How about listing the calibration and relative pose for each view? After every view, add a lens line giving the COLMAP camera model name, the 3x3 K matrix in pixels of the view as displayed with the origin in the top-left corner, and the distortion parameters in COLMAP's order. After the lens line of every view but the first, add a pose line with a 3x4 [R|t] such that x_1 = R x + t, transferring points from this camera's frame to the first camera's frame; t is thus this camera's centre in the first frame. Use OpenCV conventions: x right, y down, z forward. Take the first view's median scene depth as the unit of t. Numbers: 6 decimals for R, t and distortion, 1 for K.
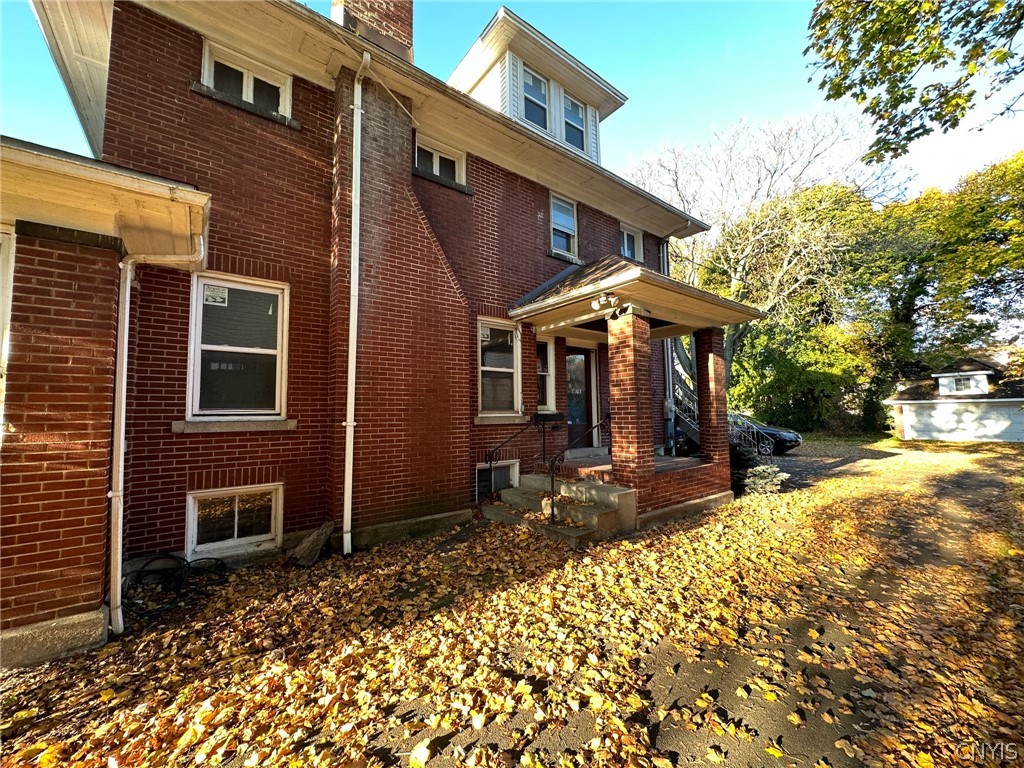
lens RADIAL K [[408.8, 0, 511.8], [0, 408.8, 384.4], [0, 0, 1]] dist [0.000144, 0.000116]
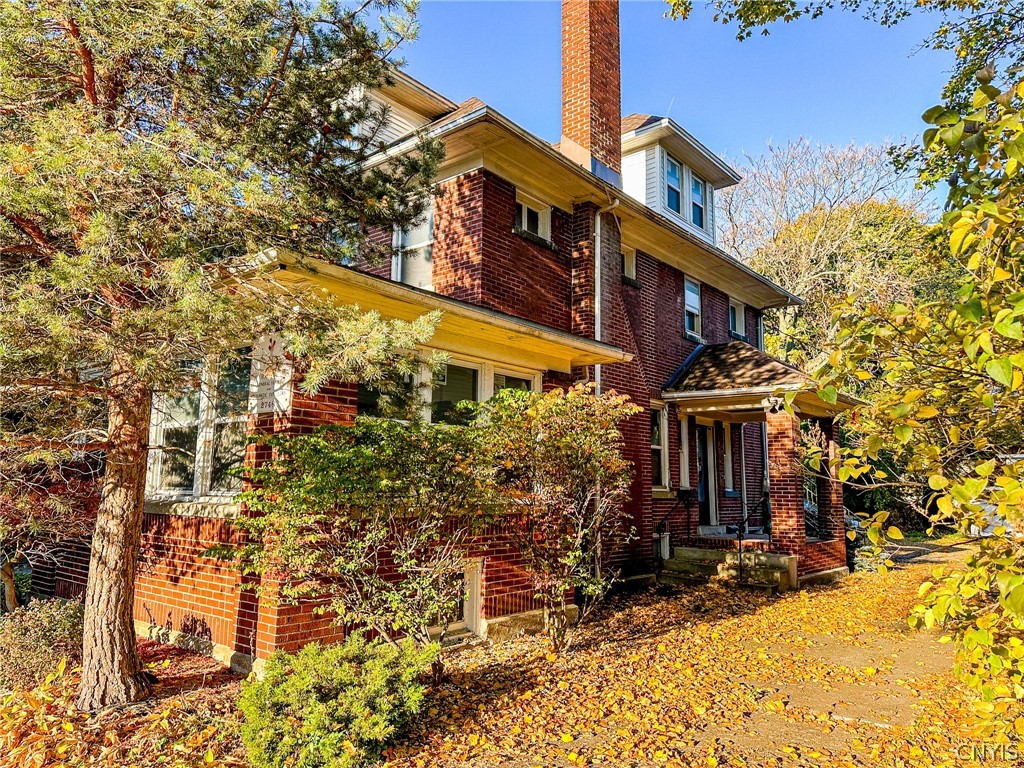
lens RADIAL K [[714.0, 0, 511.4], [0, 714.0, 385.2], [0, 0, 1]] dist [0.088154, -0.008521]
pose [[0.975163, 0.054391, 0.214707, -0.822803], [-0.039998, 0.996687, -0.070822, -0.051047], [-0.217848, 0.060475, 0.974107, -0.775267]]
